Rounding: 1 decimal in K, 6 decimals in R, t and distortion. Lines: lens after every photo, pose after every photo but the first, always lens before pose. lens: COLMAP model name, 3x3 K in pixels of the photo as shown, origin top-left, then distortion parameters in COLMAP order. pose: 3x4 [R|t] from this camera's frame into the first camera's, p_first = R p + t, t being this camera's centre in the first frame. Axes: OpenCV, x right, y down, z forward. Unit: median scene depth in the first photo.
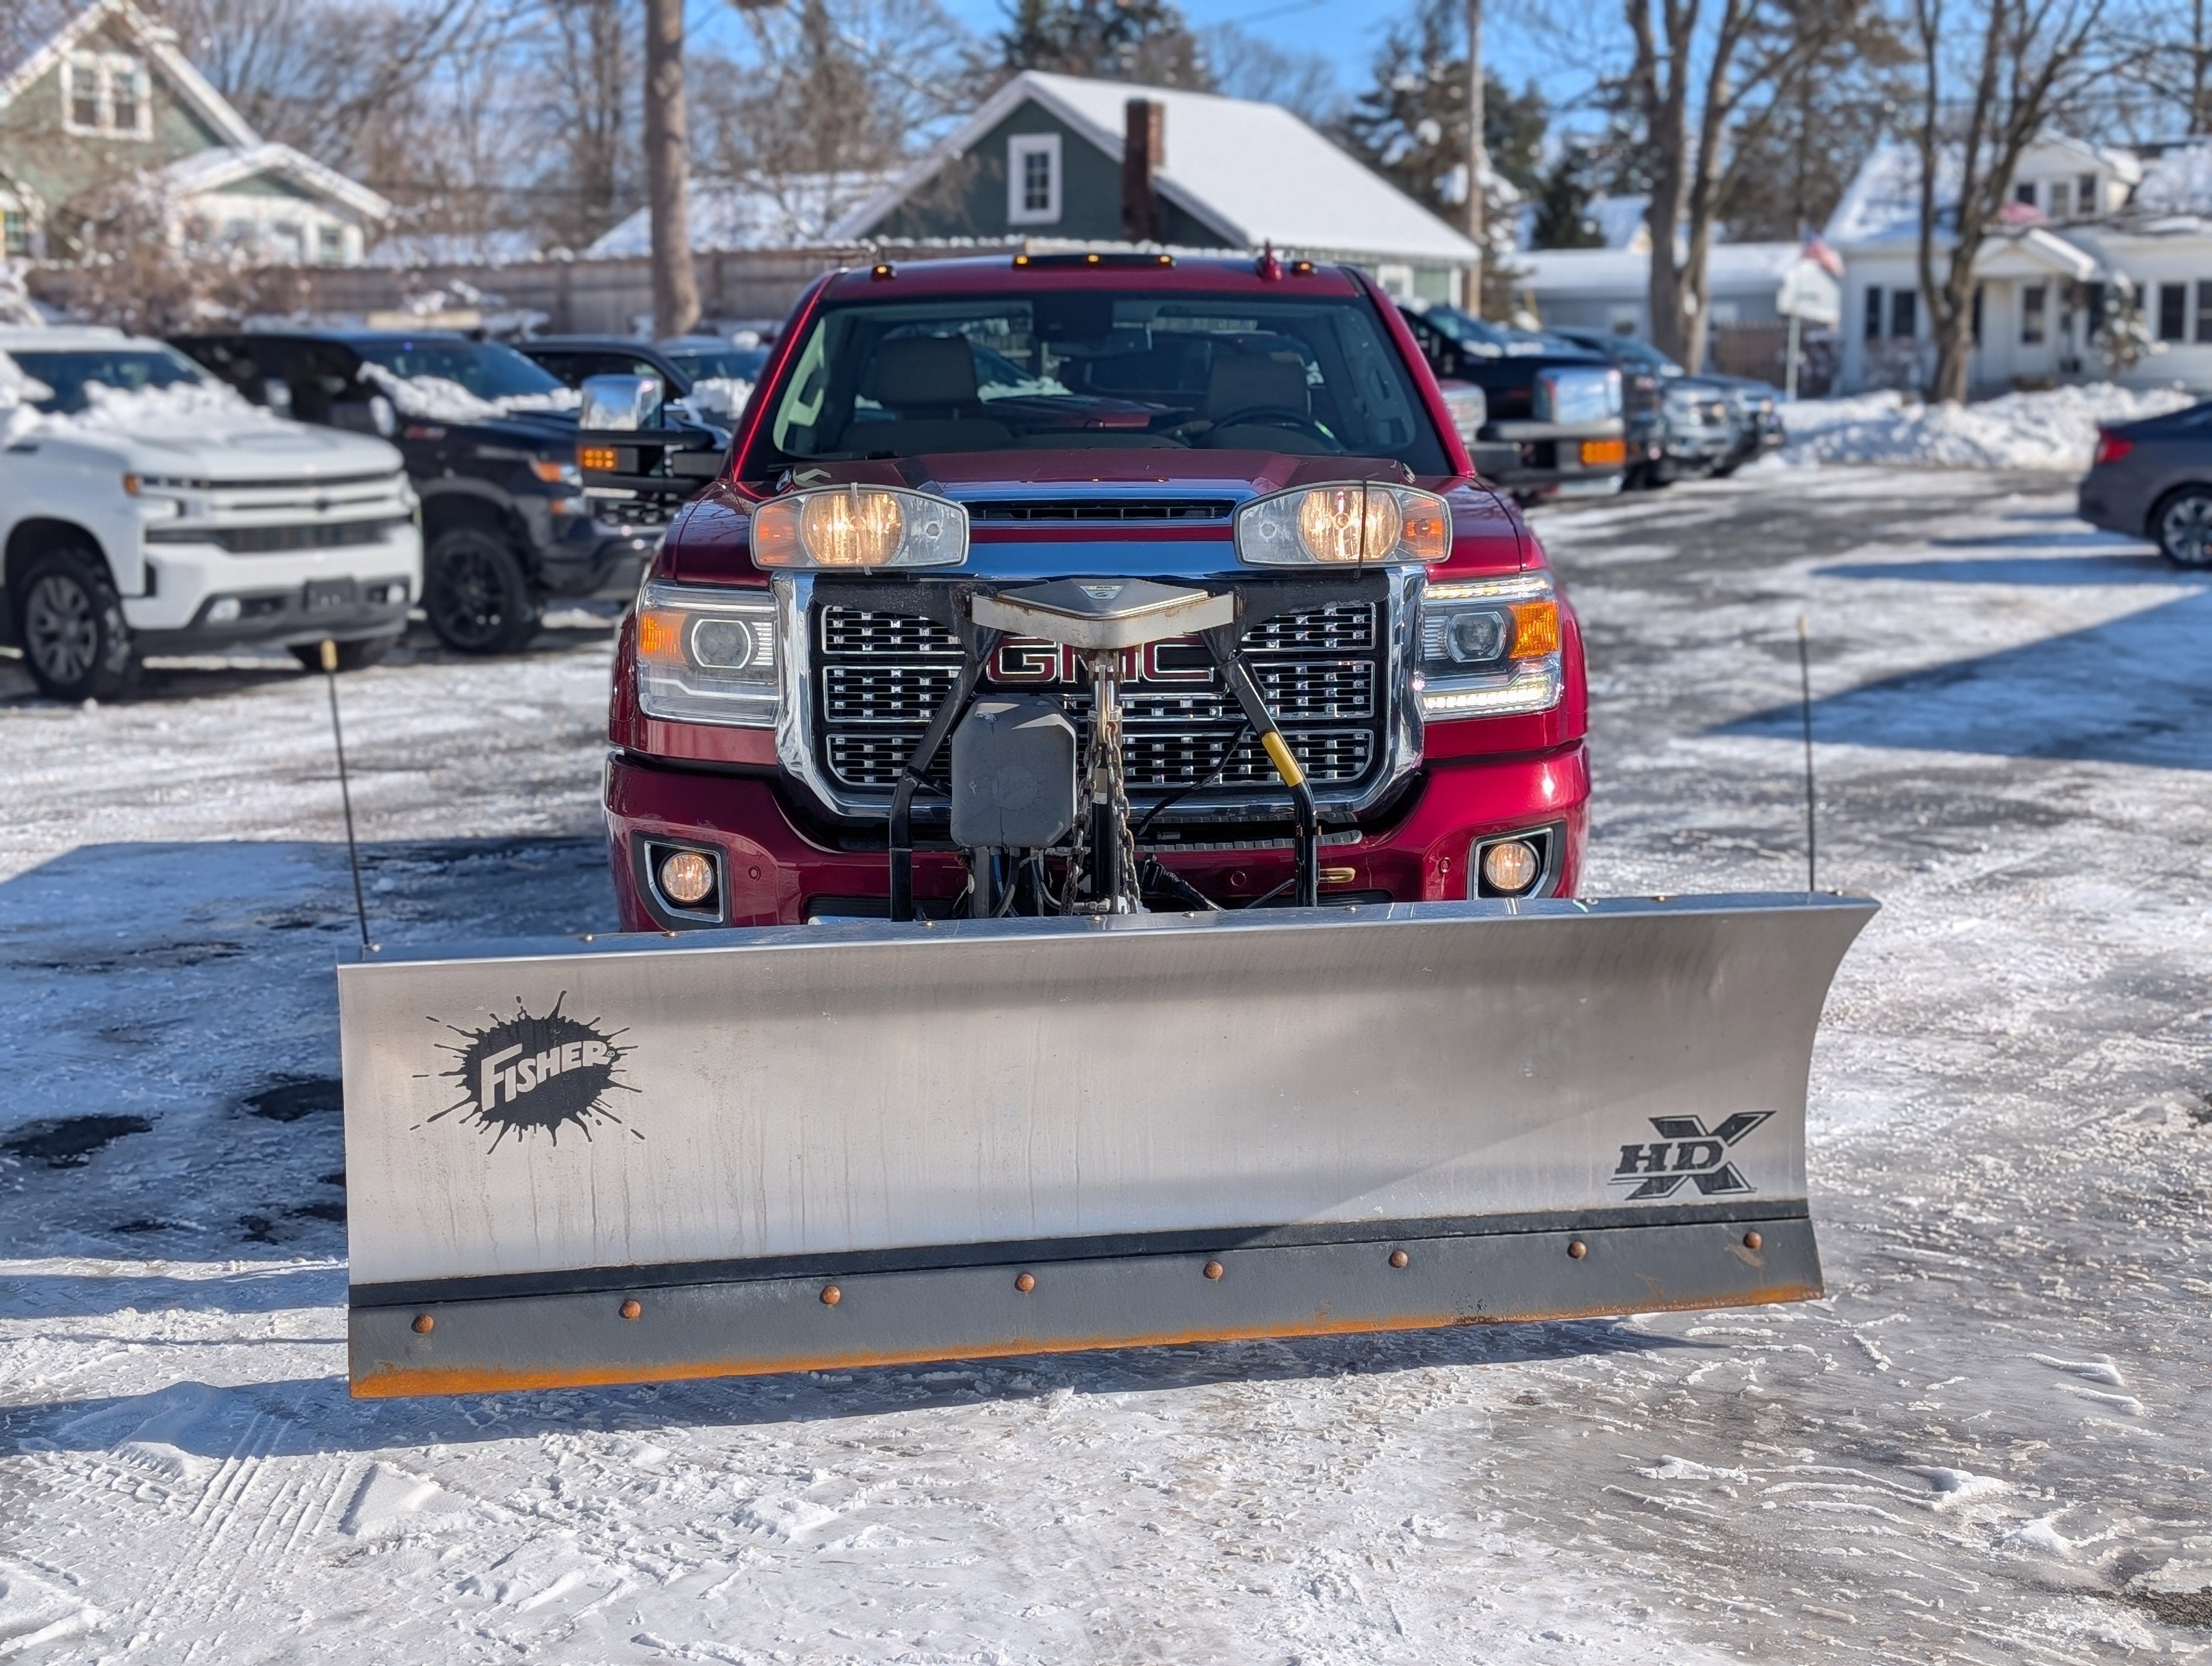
lens RADIAL K [[3231.8, 0, 1106.0], [0, 3231.8, 833.0], [0, 0, 1]] dist [0.066922, -0.154429]
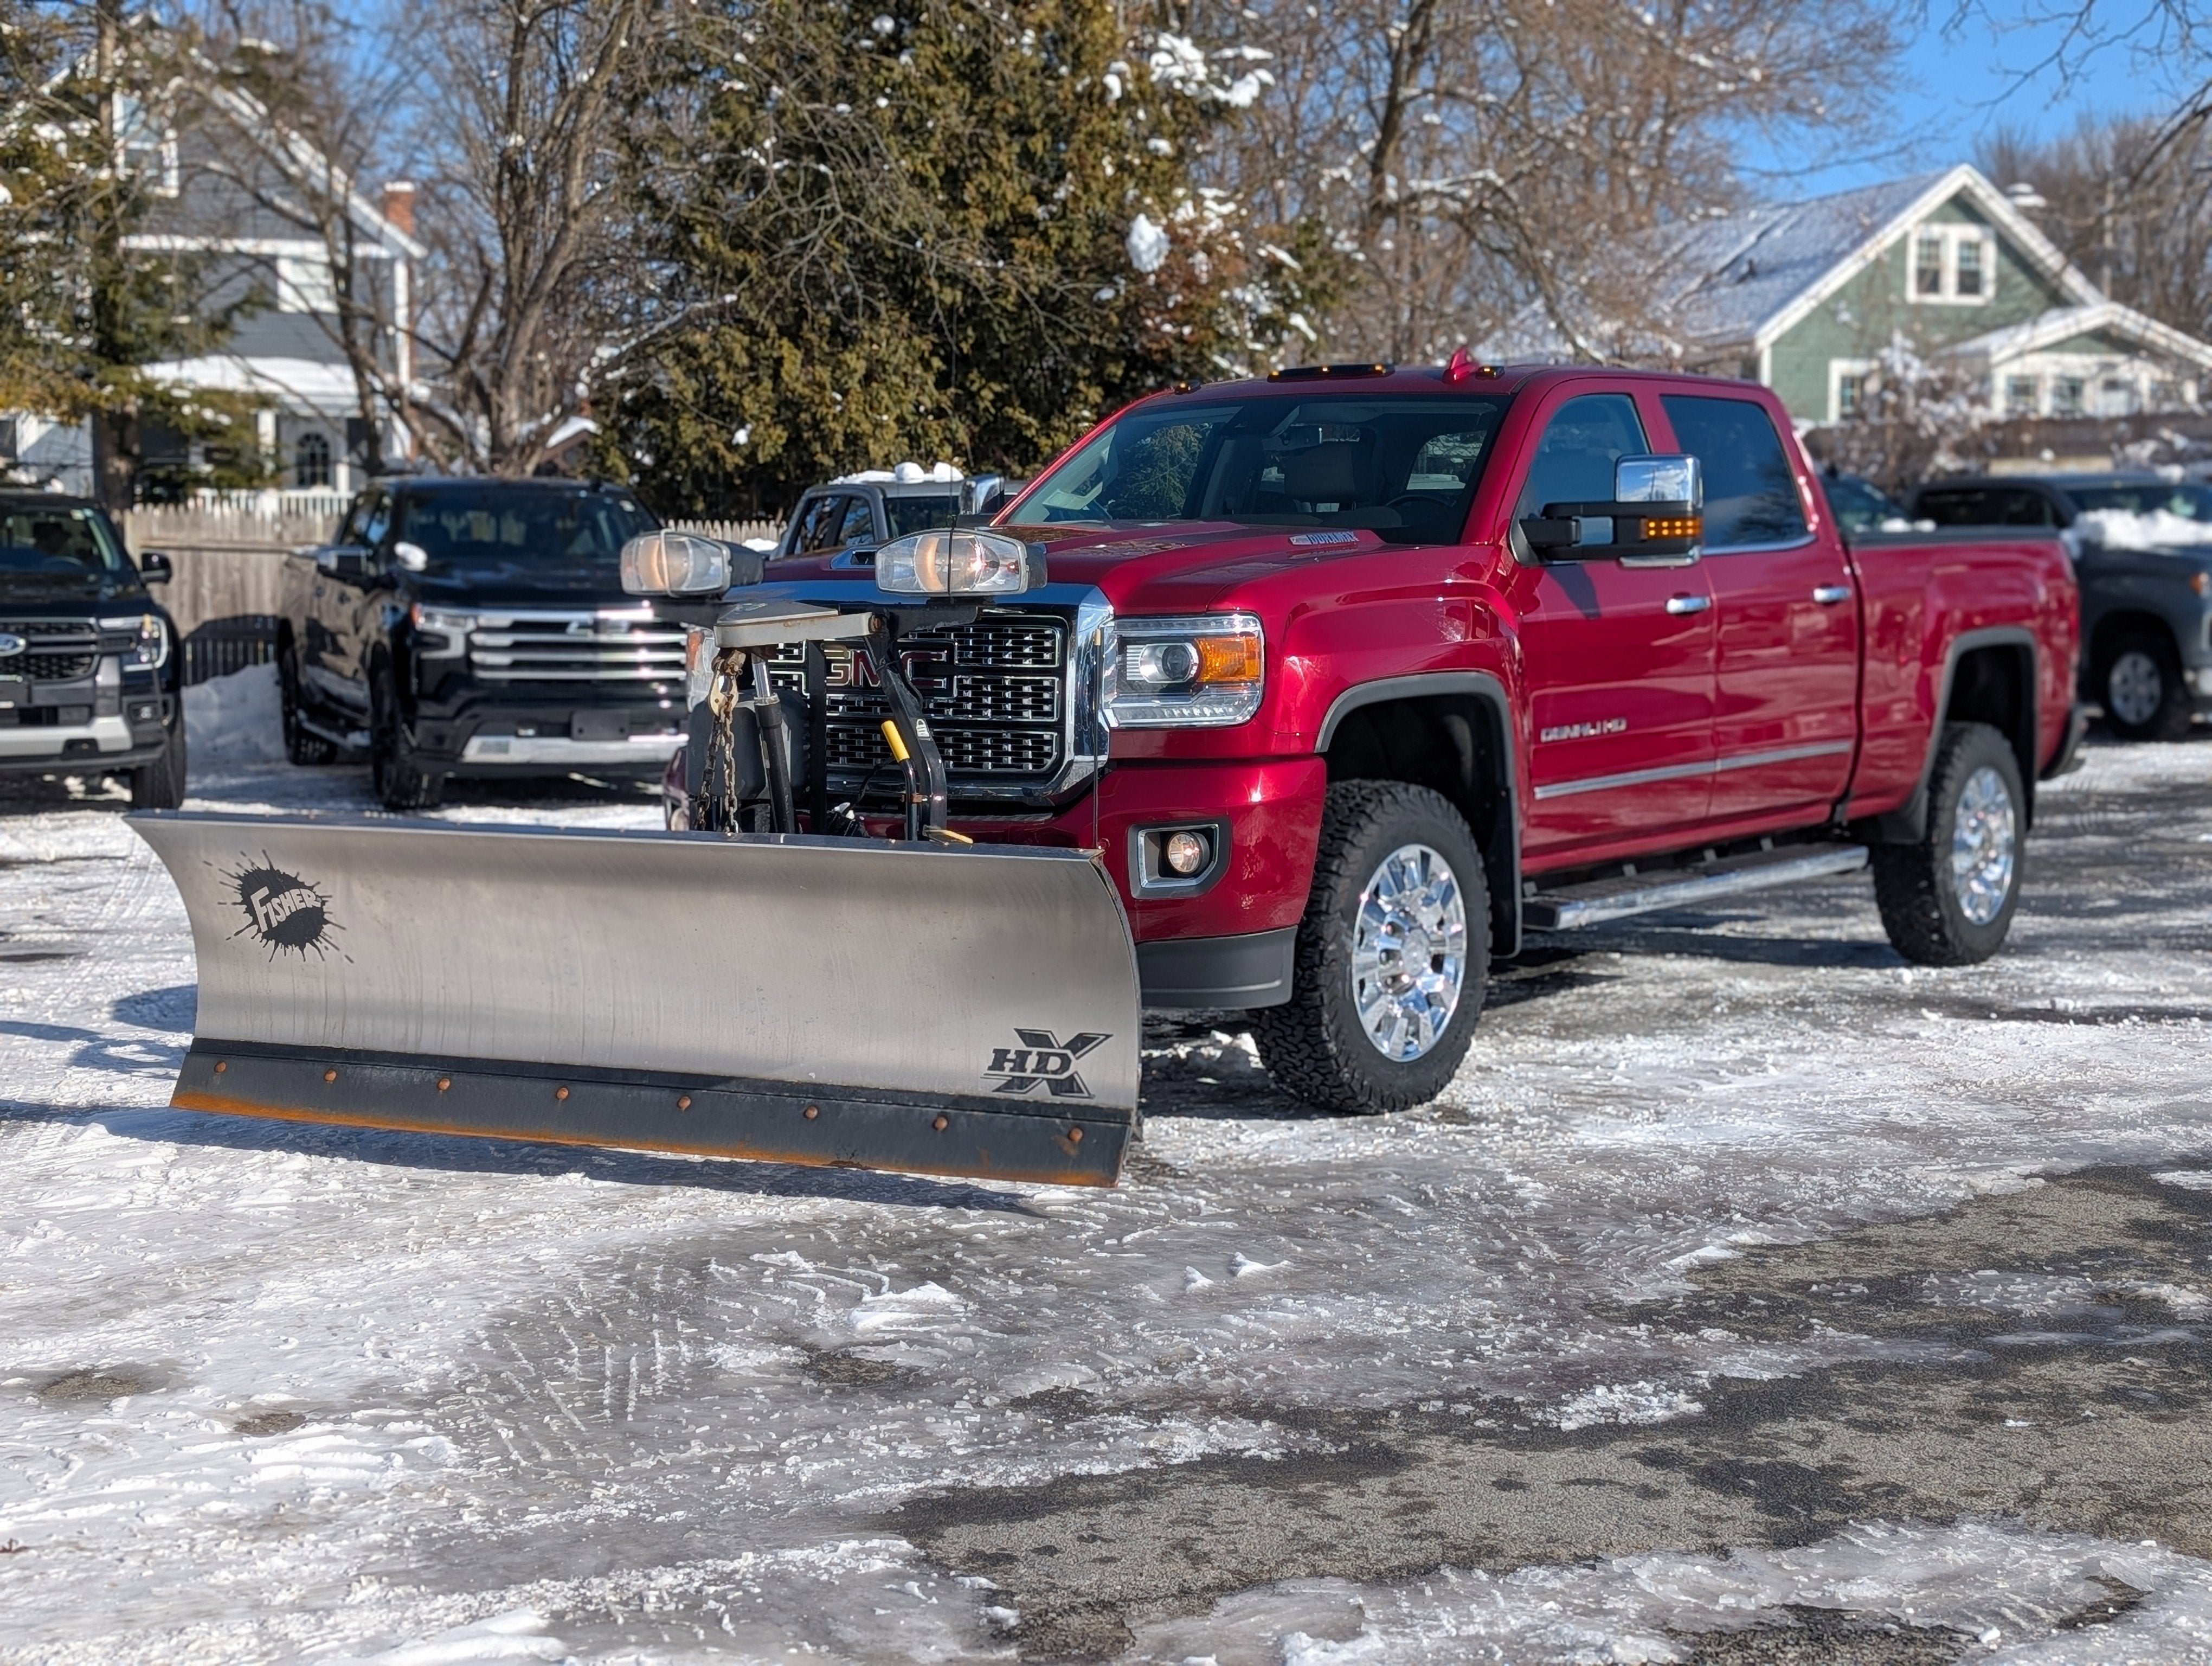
lens RADIAL K [[3231.8, 0, 1106.0], [0, 3231.8, 833.0], [0, 0, 1]] dist [0.066922, -0.154429]
pose [[0.811752, 0.054806, -0.581425, 0.832224], [-0.083662, 0.996231, -0.022897, 0.034270], [0.577978, 0.067229, 0.813278, -0.005885]]
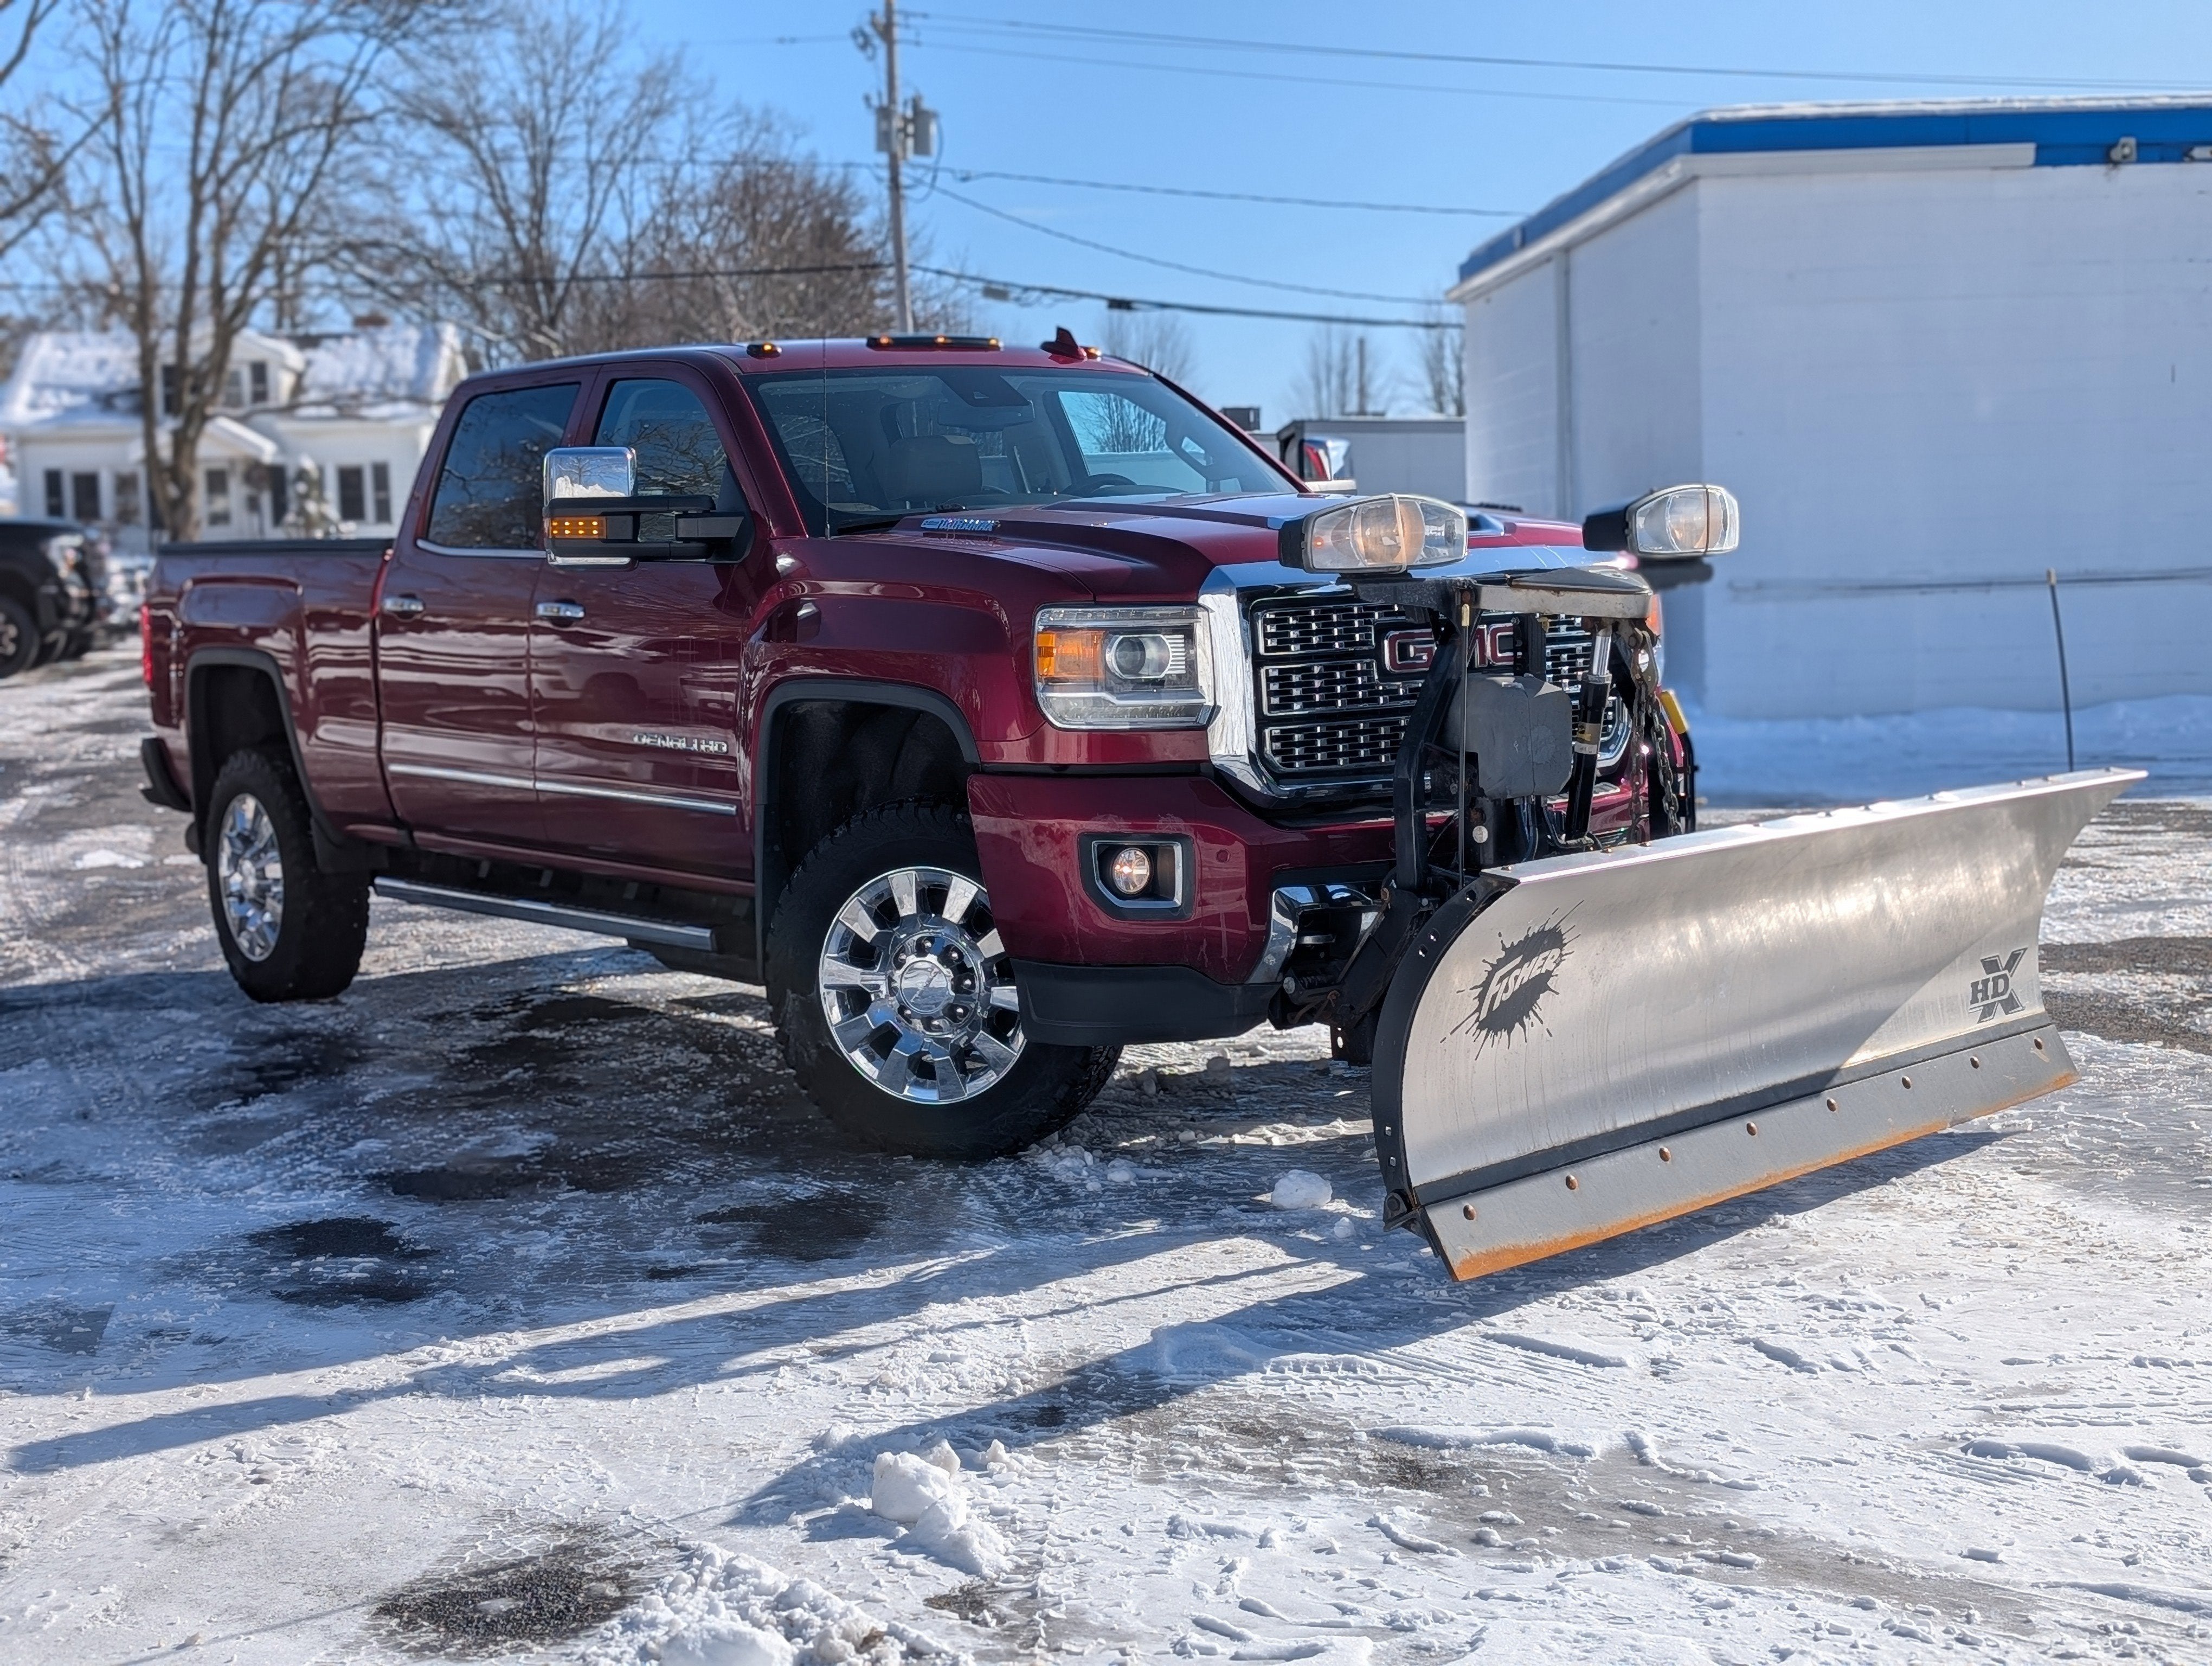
lens RADIAL K [[3154.7, 0, 983.1], [0, 3154.7, 928.1], [0, 0, 1]] dist [0.546064, -2.541785]
pose [[0.810397, -0.090047, 0.578921, -0.817512], [0.110282, 0.993900, 0.000217, 0.028262], [-0.575409, 0.063669, 0.815384, 0.153295]]
